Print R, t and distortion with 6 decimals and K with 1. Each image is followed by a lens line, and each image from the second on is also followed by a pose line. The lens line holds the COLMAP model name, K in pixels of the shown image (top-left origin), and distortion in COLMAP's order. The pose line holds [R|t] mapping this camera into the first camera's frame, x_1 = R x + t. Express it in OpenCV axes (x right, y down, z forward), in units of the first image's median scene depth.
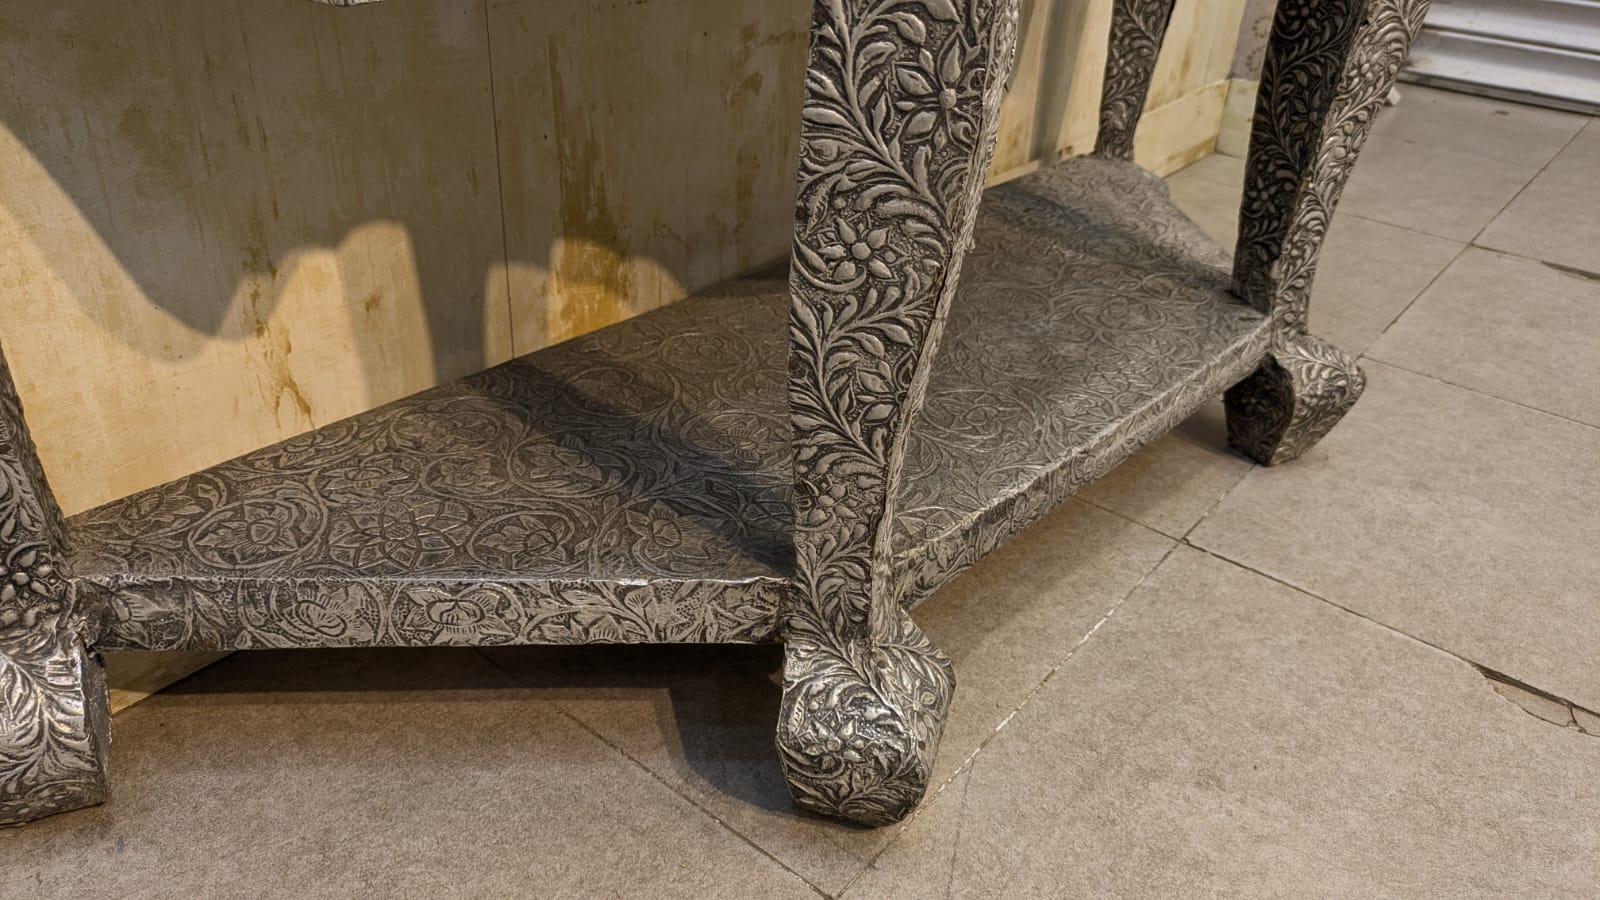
lens RADIAL K [[1194.3, 0, 765.7], [0, 1194.3, 447.3], [0, 0, 1]] dist [0.047714, -0.044048]
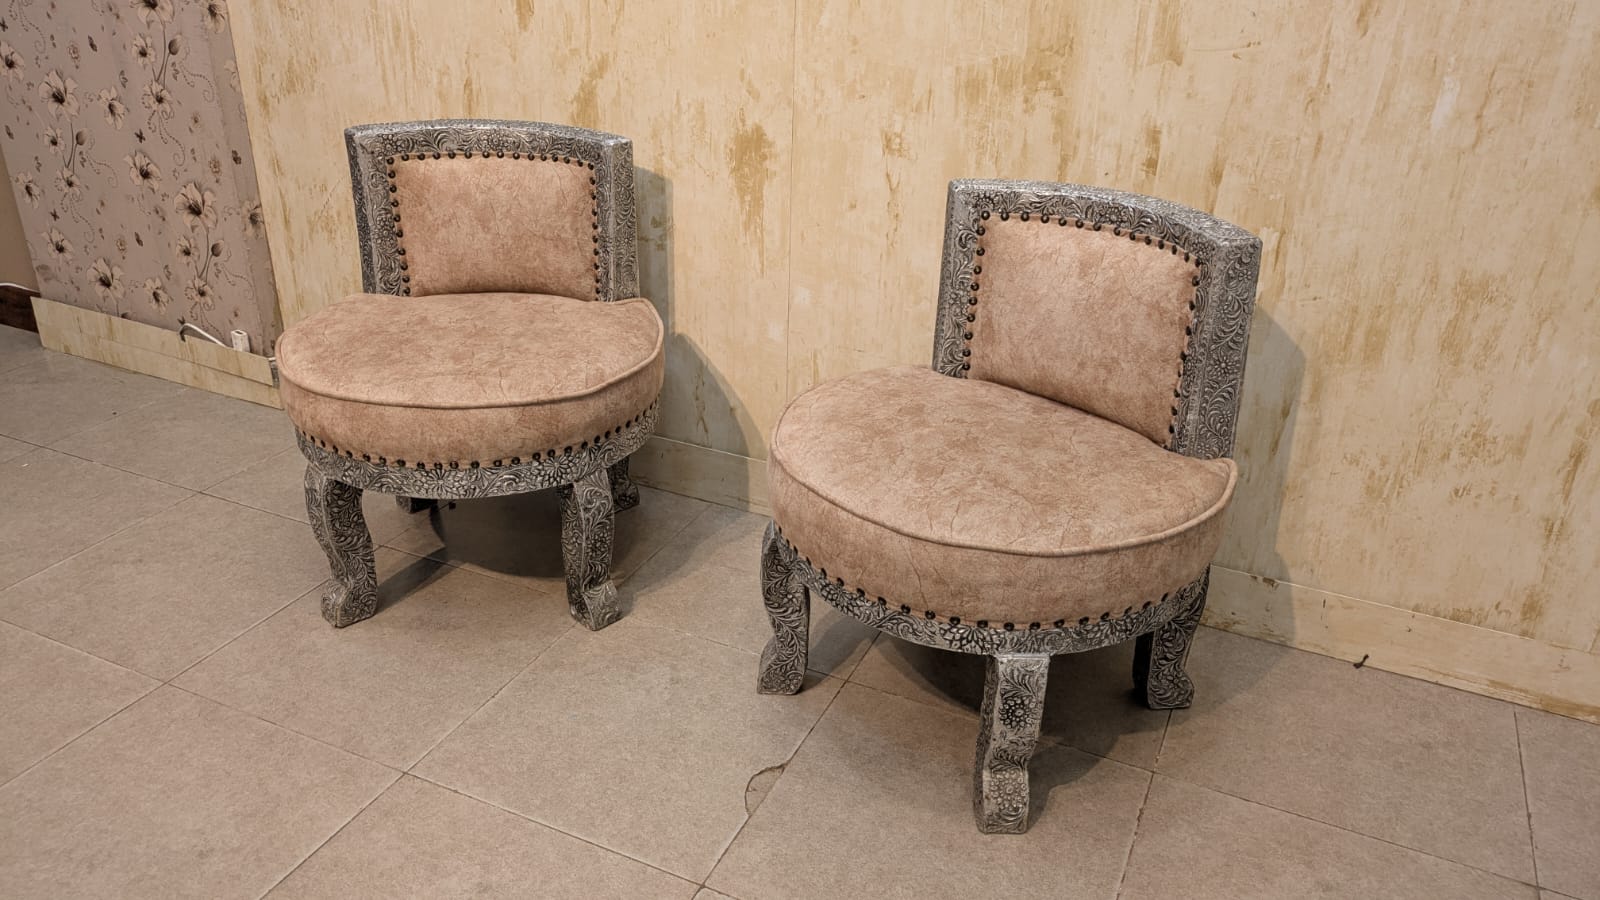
lens RADIAL K [[1194.3, 0, 779.9], [0, 1194.3, 456.7], [0, 0, 1]] dist [0.047714, -0.044048]
pose [[0.245036, 0.388964, -0.888068, 2.302223], [-0.500611, 0.835195, 0.227678, -0.740715], [0.830268, 0.388787, 0.399373, 0.009367]]
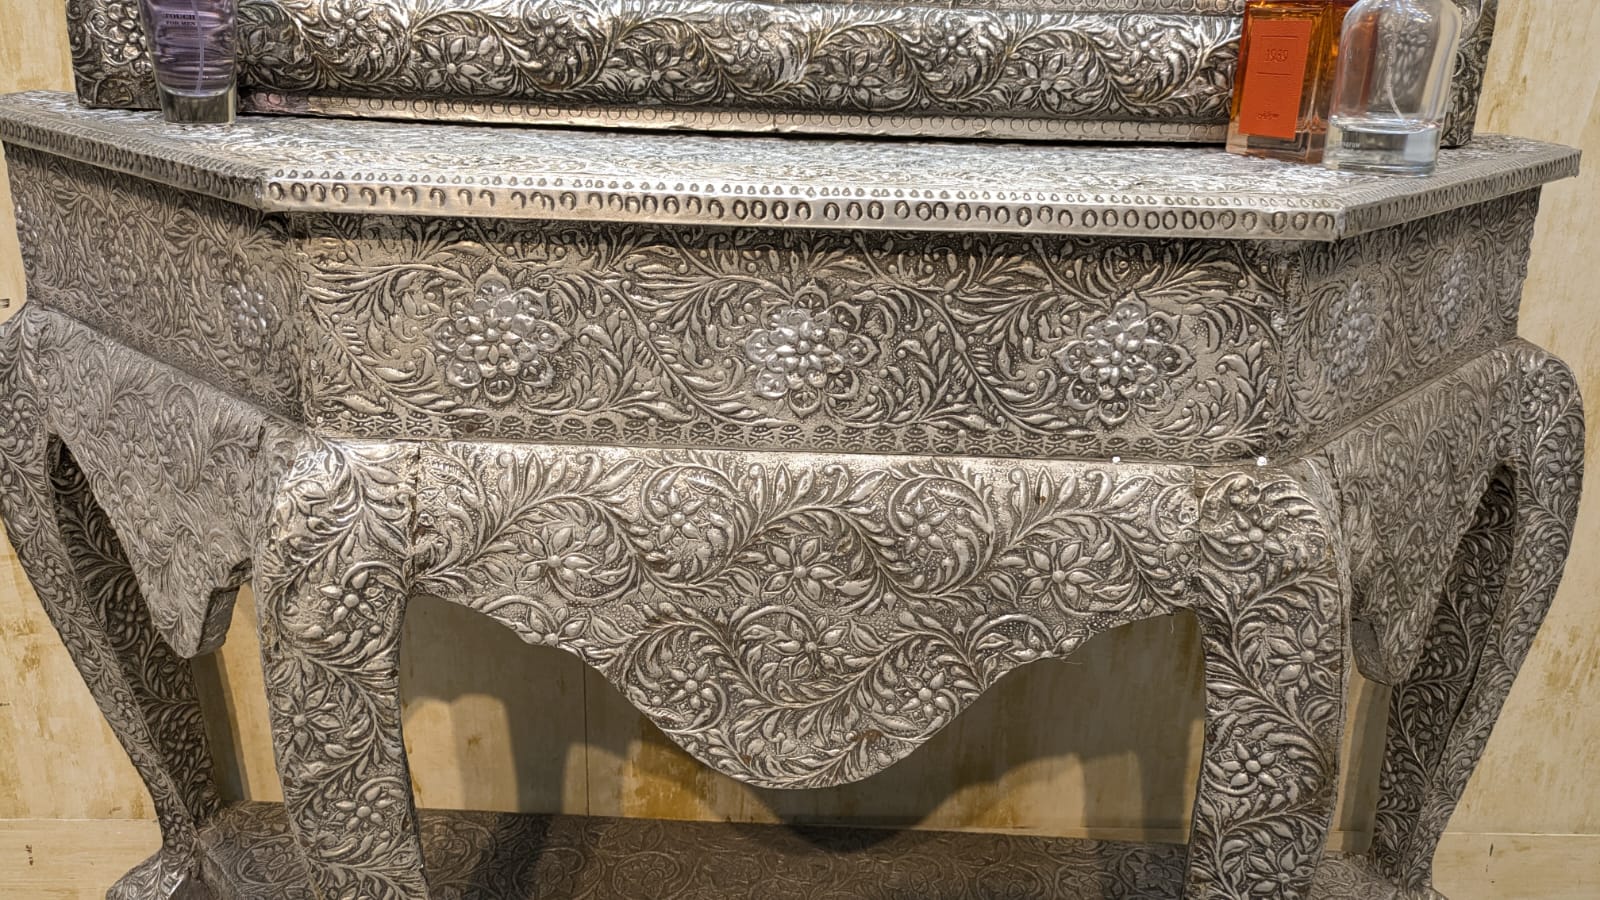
lens RADIAL K [[1194.3, 0, 788.7], [0, 1194.3, 453.4], [0, 0, 1]] dist [0.047714, -0.044048]
pose [[0.665987, 0.245745, -0.704323, 0.925823], [-0.384266, 0.922287, -0.041556, -0.553385], [0.639376, 0.298323, 0.708662, 0.081524]]
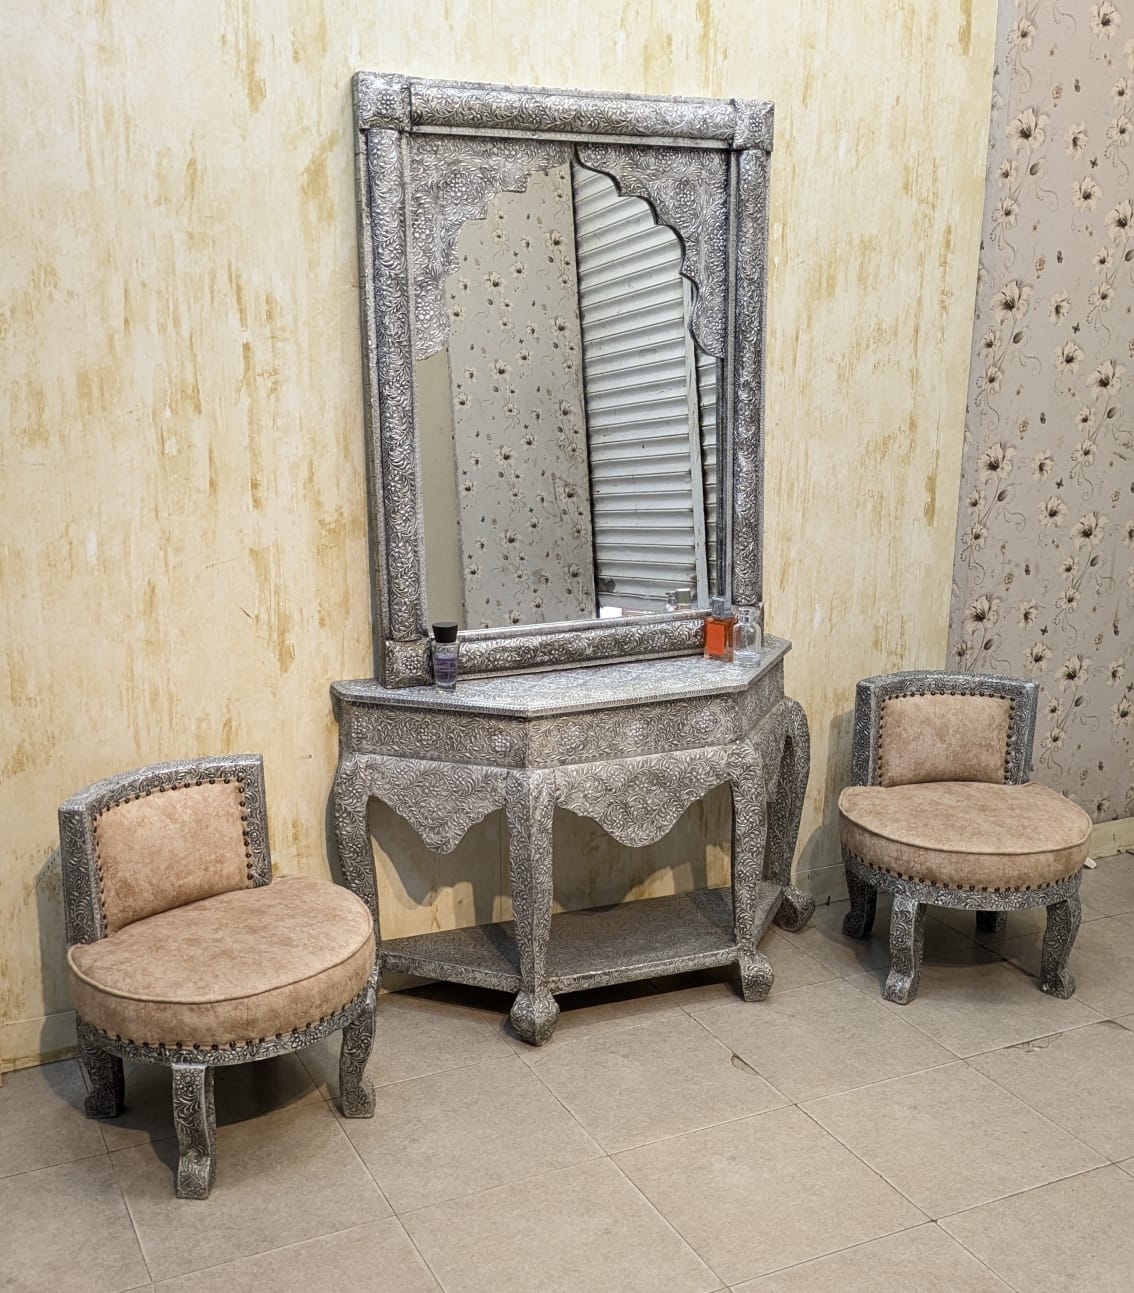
lens RADIAL K [[1494.6, 0, 567.6], [0, 1494.6, 707.3], [0, 0, 1]] dist [0.039120, 0.000000]
pose [[0.910861, 0.078789, -0.405123, 1.901379], [-0.182921, 0.956999, -0.225152, 0.302308], [0.369963, 0.279187, 0.886105, -3.330407]]
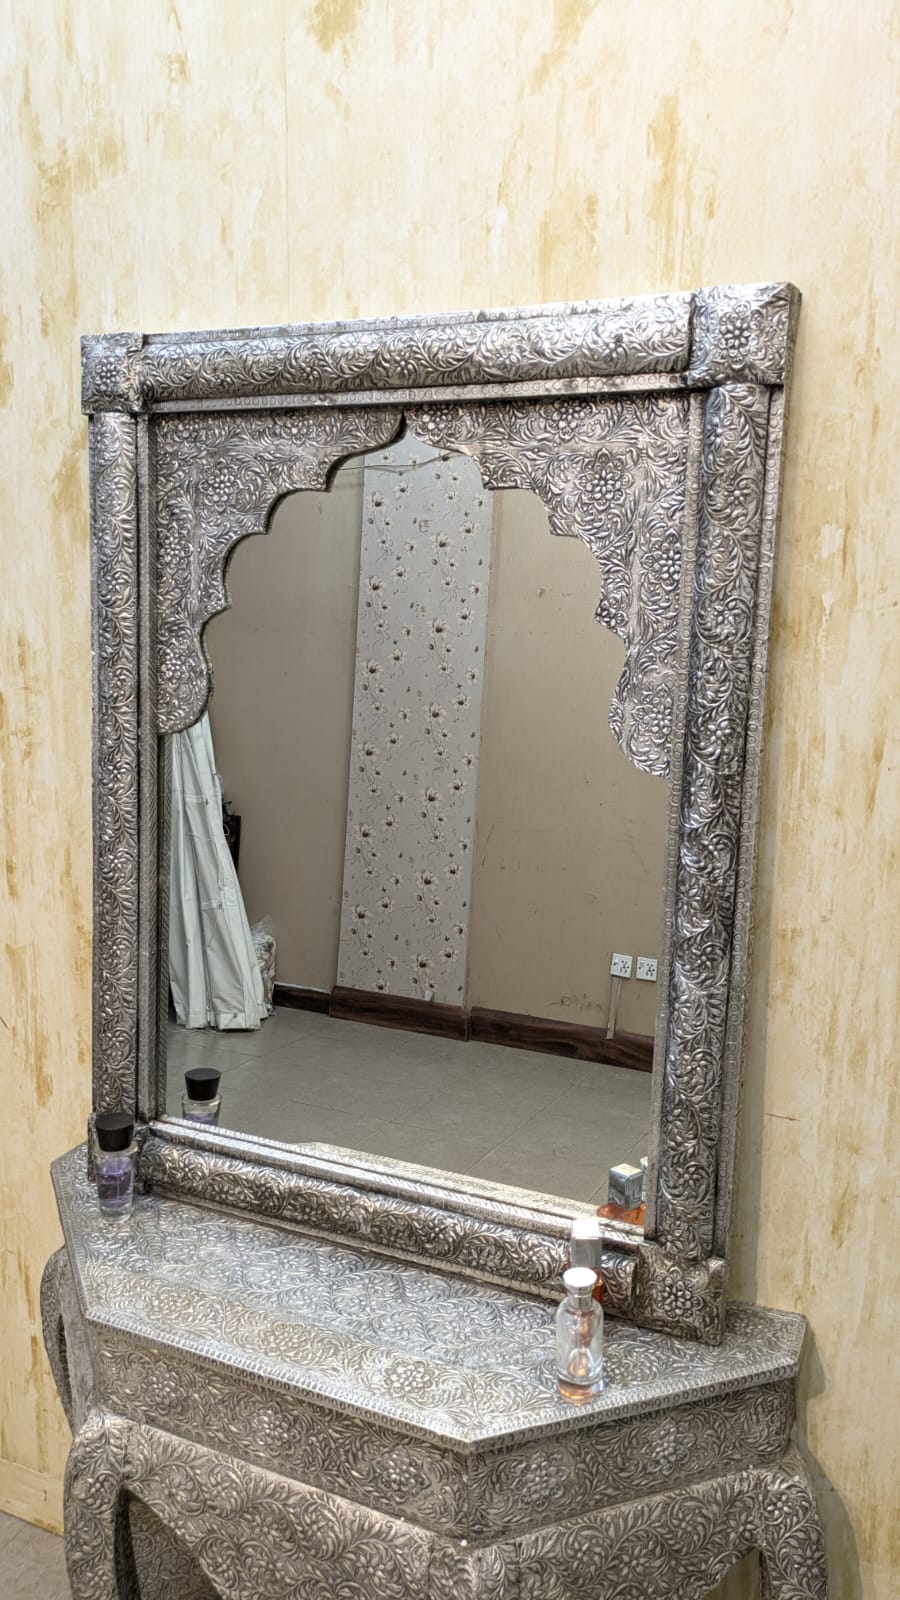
lens RADIAL K [[1194.3, 0, 453.2], [0, 1194.3, 785.0], [0, 0, 1]] dist [0.047714, -0.044048]
pose [[0.280280, 0.136717, -0.950132, 2.112642], [-0.487224, 0.873090, -0.018095, -1.683740], [0.827077, 0.467999, 0.311322, -0.180623]]
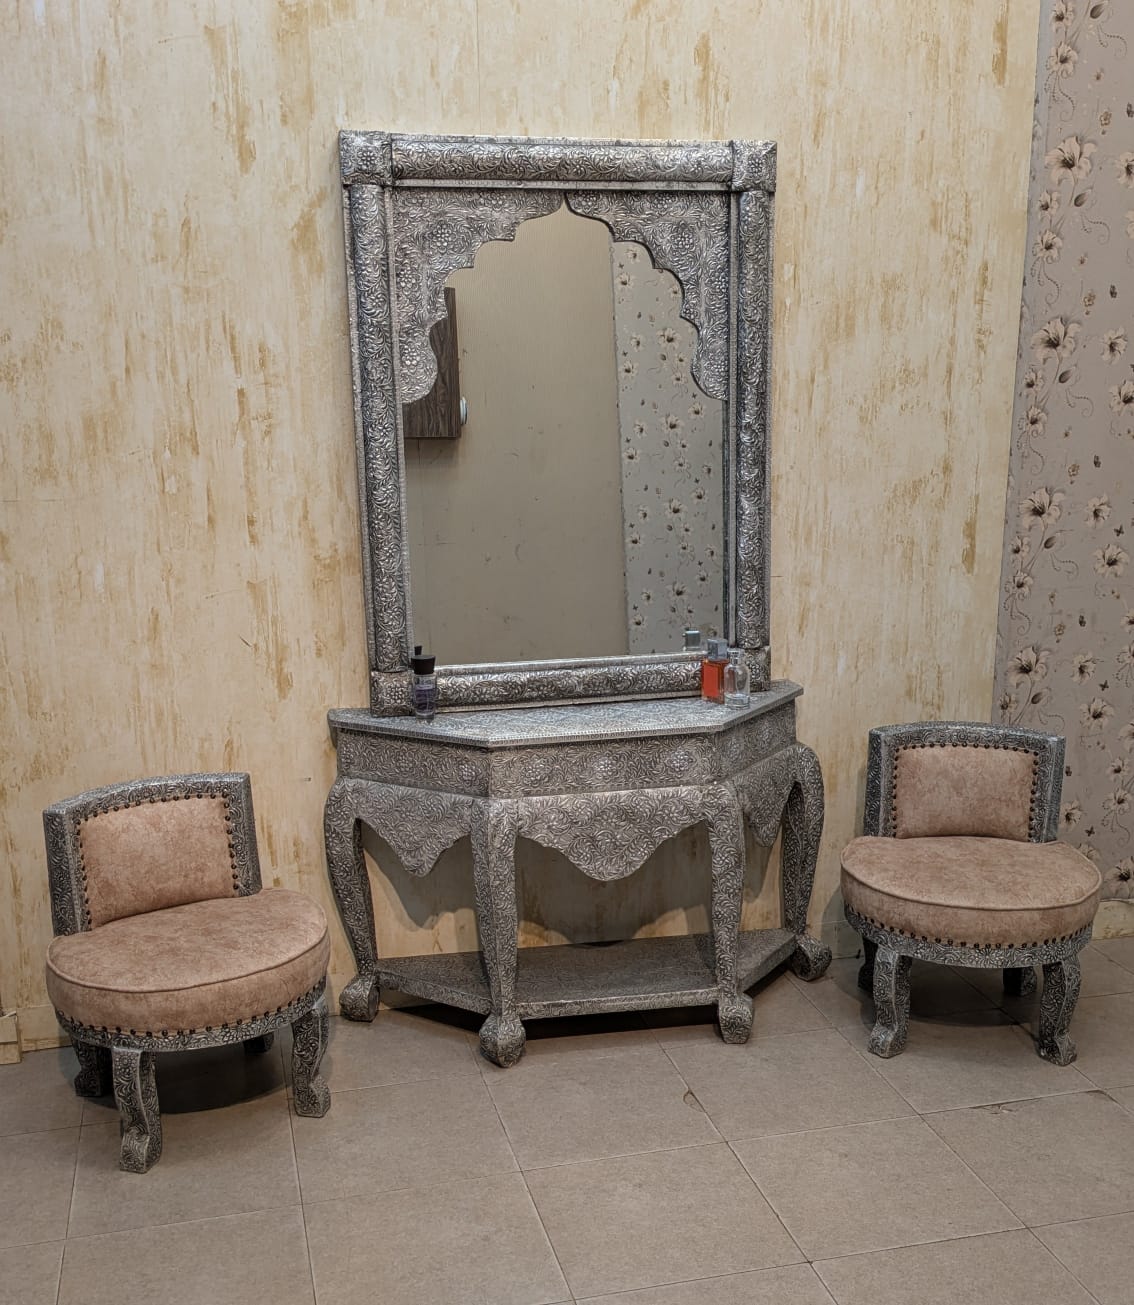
lens RADIAL K [[1497.6, 0, 570.1], [0, 1497.6, 777.8], [0, 0, 1]] dist [0.031570, 0.000000]
pose [[0.804672, 0.115377, -0.582401, 2.847947], [-0.262833, 0.948805, -0.175180, 0.187750], [0.532373, 0.294037, 0.793802, -2.948491]]
